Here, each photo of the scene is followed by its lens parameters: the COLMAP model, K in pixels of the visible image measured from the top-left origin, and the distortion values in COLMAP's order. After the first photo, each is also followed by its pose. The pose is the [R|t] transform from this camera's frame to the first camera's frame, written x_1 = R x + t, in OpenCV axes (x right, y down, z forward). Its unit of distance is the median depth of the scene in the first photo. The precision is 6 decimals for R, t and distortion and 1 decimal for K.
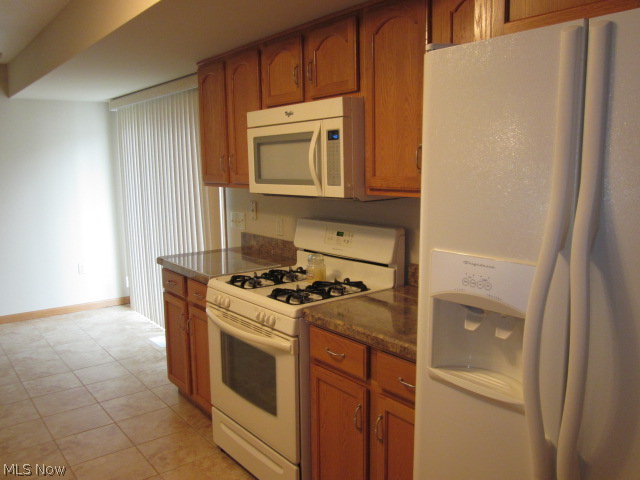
lens RADIAL K [[532.3, 0, 319.4], [0, 532.3, 242.2], [0, 0, 1]] dist [-0.008254, 0.000055]
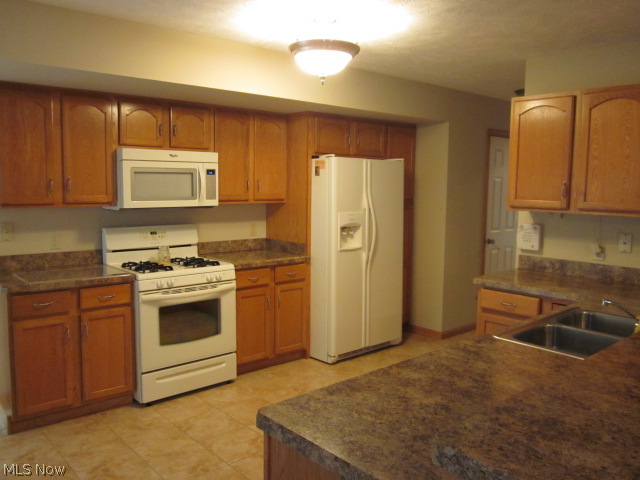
lens RADIAL K [[532.3, 0, 319.2], [0, 532.3, 234.6], [0, 0, 1]] dist [-0.008254, 0.000055]
pose [[-0.053585, -0.082014, 0.995190, -1.765029], [0.137664, 0.986498, 0.088710, -0.095412], [-0.989028, 0.141755, -0.041571, 0.705651]]
